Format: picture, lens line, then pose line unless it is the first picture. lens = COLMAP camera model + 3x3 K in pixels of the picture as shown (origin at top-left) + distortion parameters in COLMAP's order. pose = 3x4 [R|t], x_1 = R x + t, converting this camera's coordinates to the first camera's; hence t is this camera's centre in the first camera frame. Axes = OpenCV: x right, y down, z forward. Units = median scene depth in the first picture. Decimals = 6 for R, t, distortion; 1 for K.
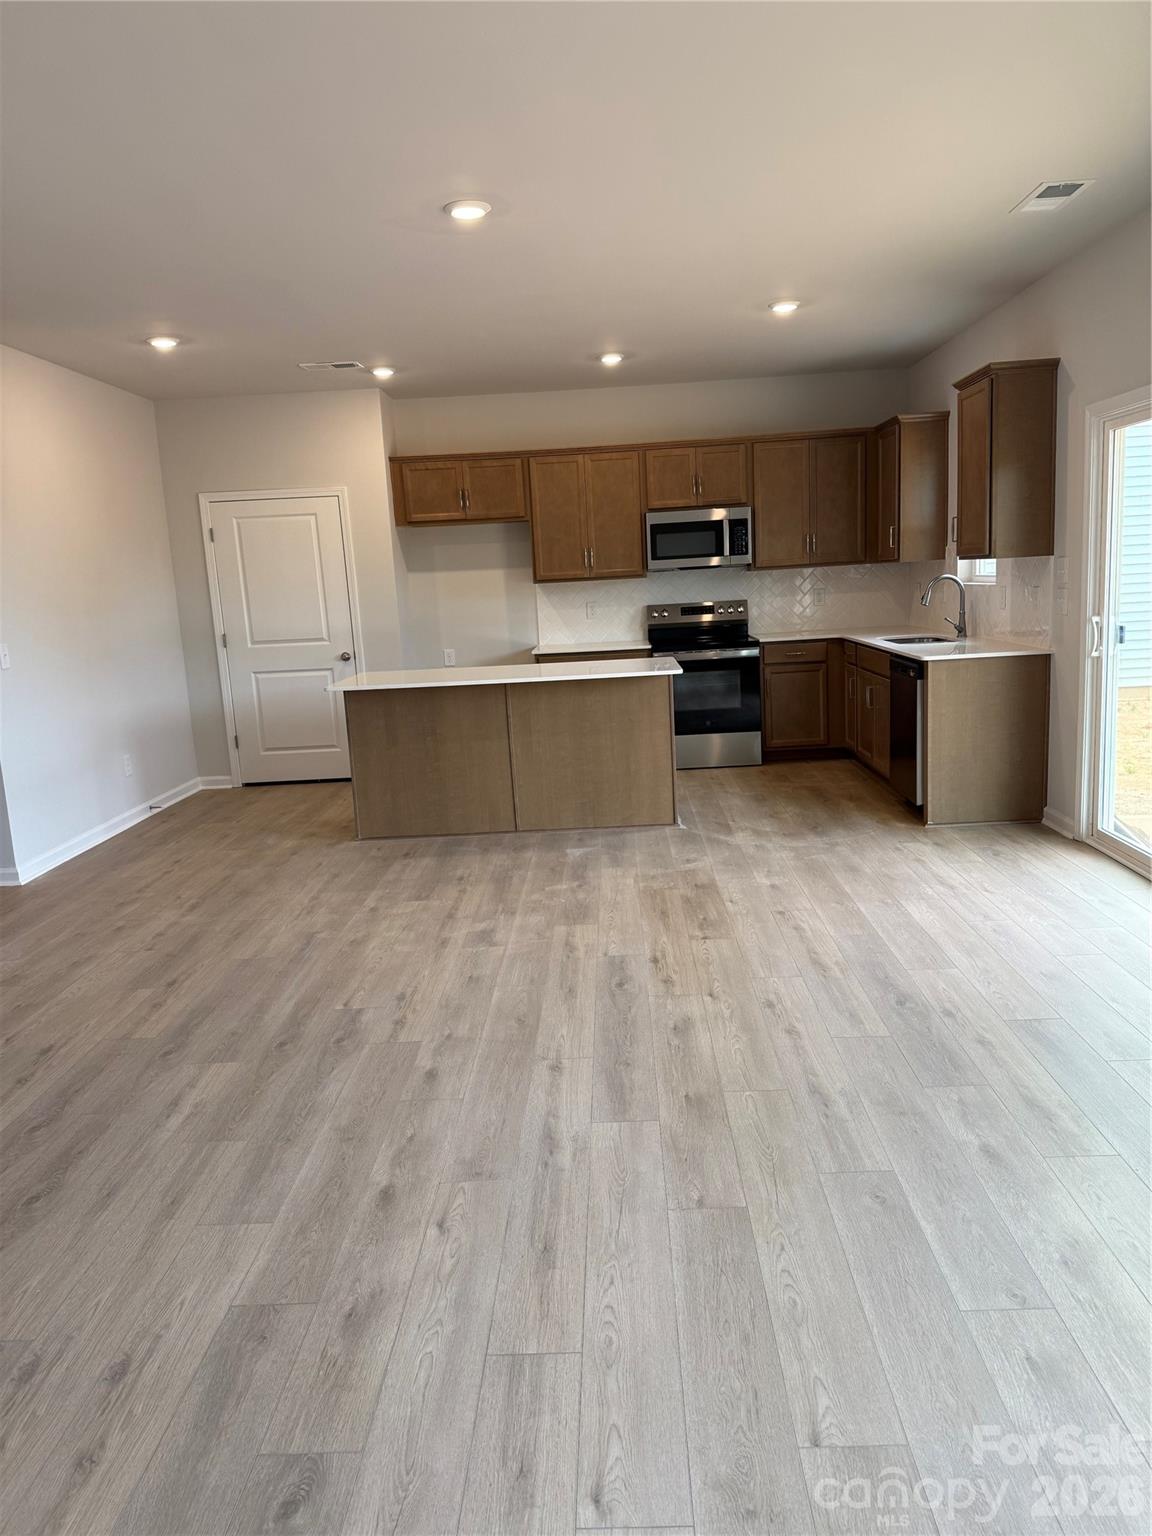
lens RADIAL K [[1063.3, 0, 583.5], [0, 1063.3, 768.3], [0, 0, 1]] dist [0.114185, -0.084099]
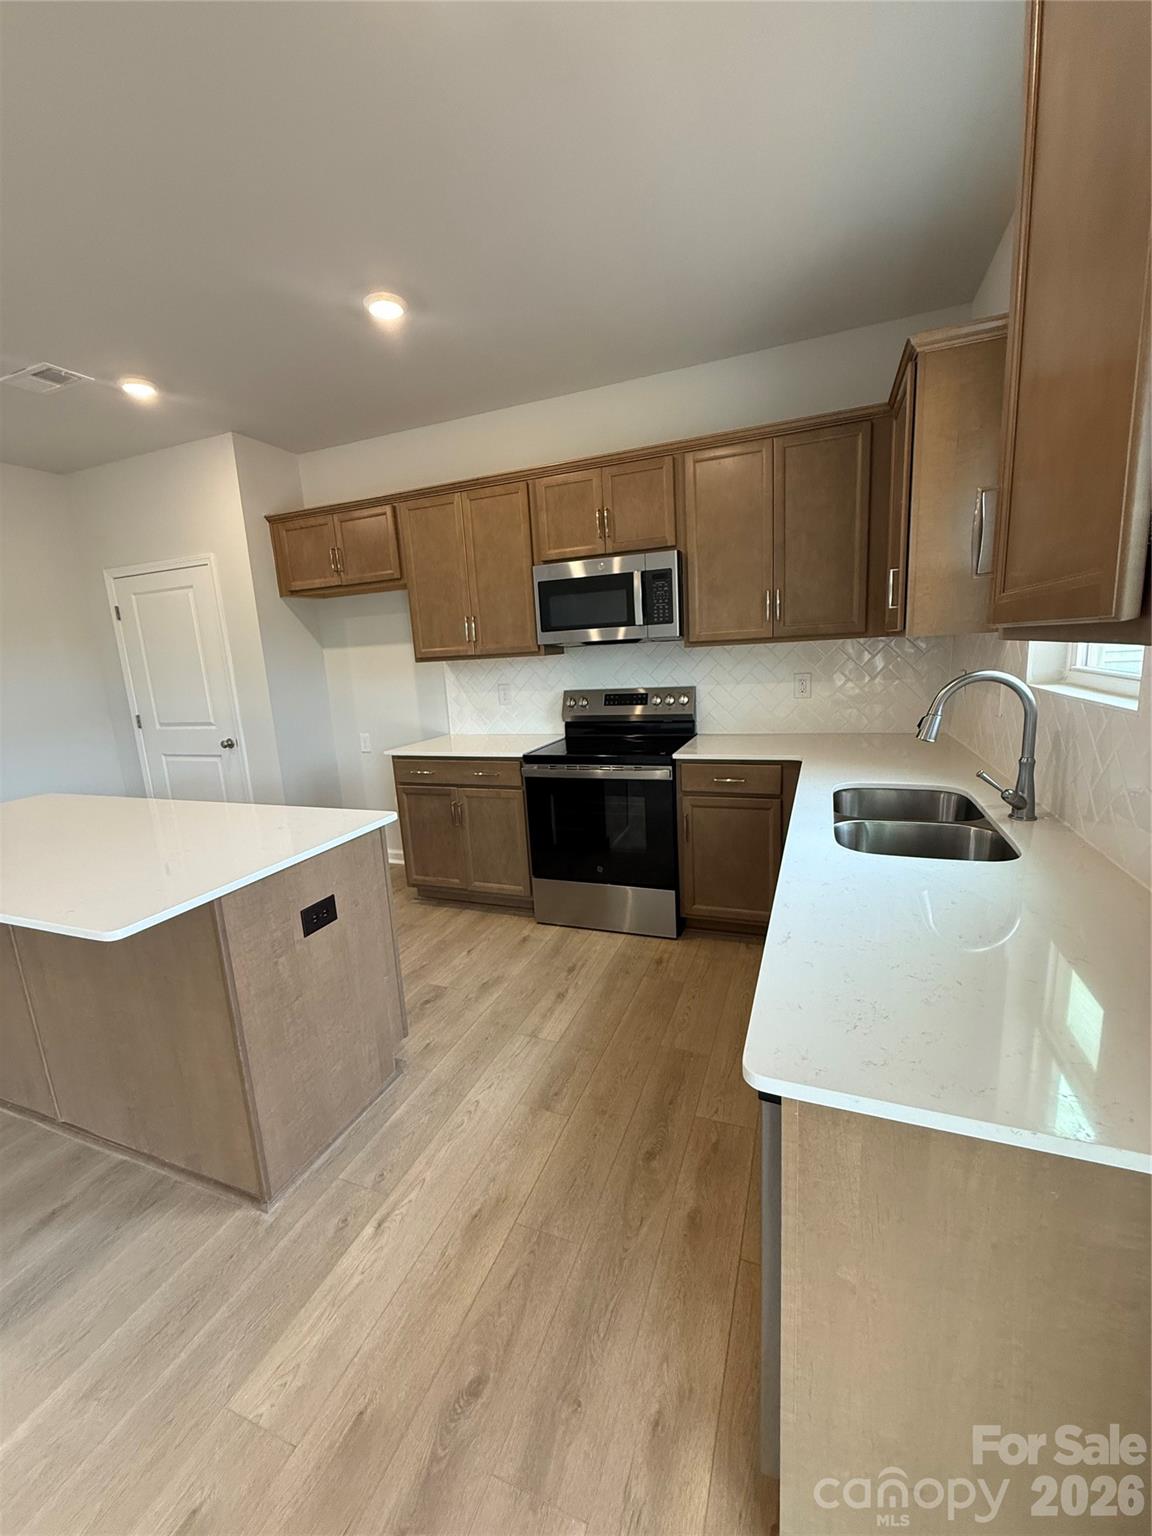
lens RADIAL K [[610.9, 0, 579.0], [0, 610.9, 762.2], [0, 0, 1]] dist [-0.002388, 0.000657]
pose [[0.940592, 0.061662, -0.333893, 0.232993], [-0.053632, 0.998008, 0.033224, -0.124204], [0.335277, -0.013343, 0.942025, 0.628376]]
